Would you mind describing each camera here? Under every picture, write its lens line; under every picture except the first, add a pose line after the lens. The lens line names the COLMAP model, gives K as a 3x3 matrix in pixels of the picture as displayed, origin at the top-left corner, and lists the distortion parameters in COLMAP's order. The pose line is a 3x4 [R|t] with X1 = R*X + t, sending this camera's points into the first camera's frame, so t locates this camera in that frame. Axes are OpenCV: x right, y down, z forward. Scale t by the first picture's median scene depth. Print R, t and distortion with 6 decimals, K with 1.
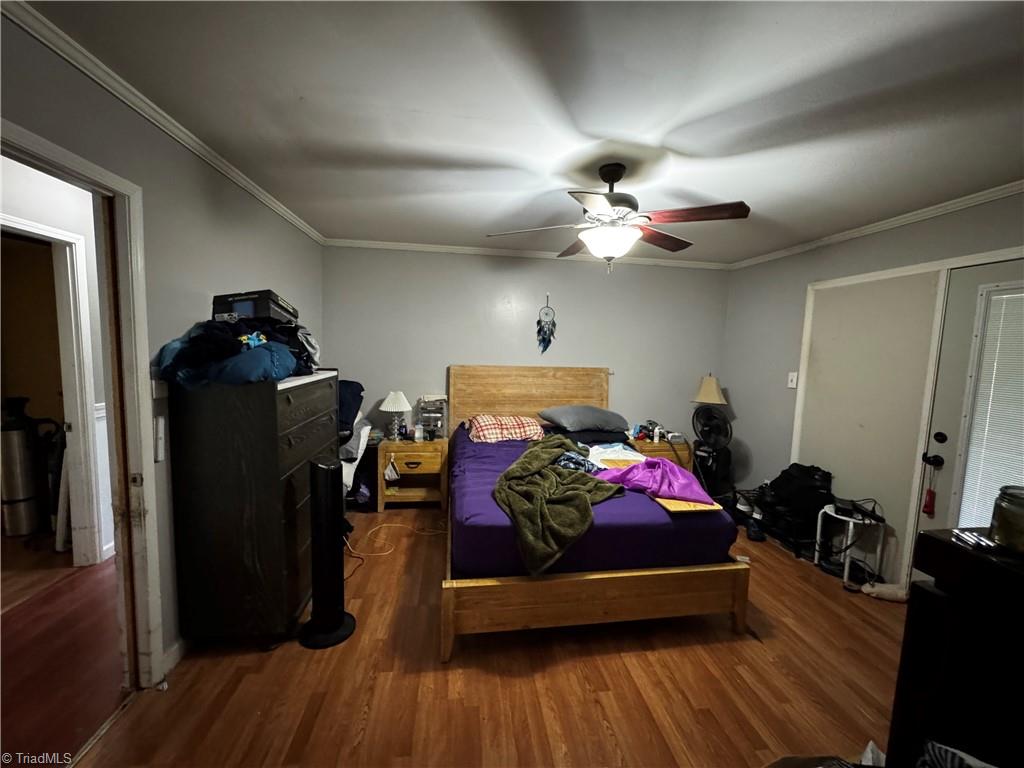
lens RADIAL K [[405.4, 0, 515.3], [0, 405.4, 384.8], [0, 0, 1]] dist [-0.007529, 0.001385]
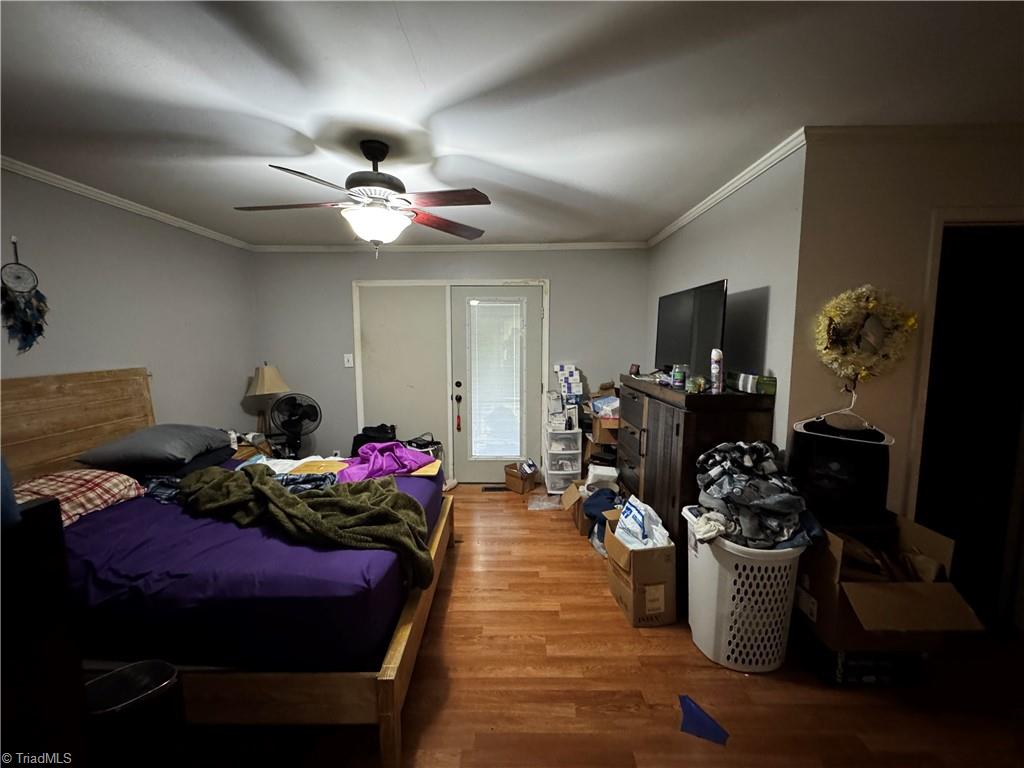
lens RADIAL K [[405.4, 0, 512.1], [0, 405.4, 383.2], [0, 0, 1]] dist [-0.007529, 0.001385]
pose [[0.144562, -0.137536, 0.979891, -0.455666], [0.100984, 0.987173, 0.123660, -0.048196], [-0.984329, 0.081076, 0.156597, 0.375373]]
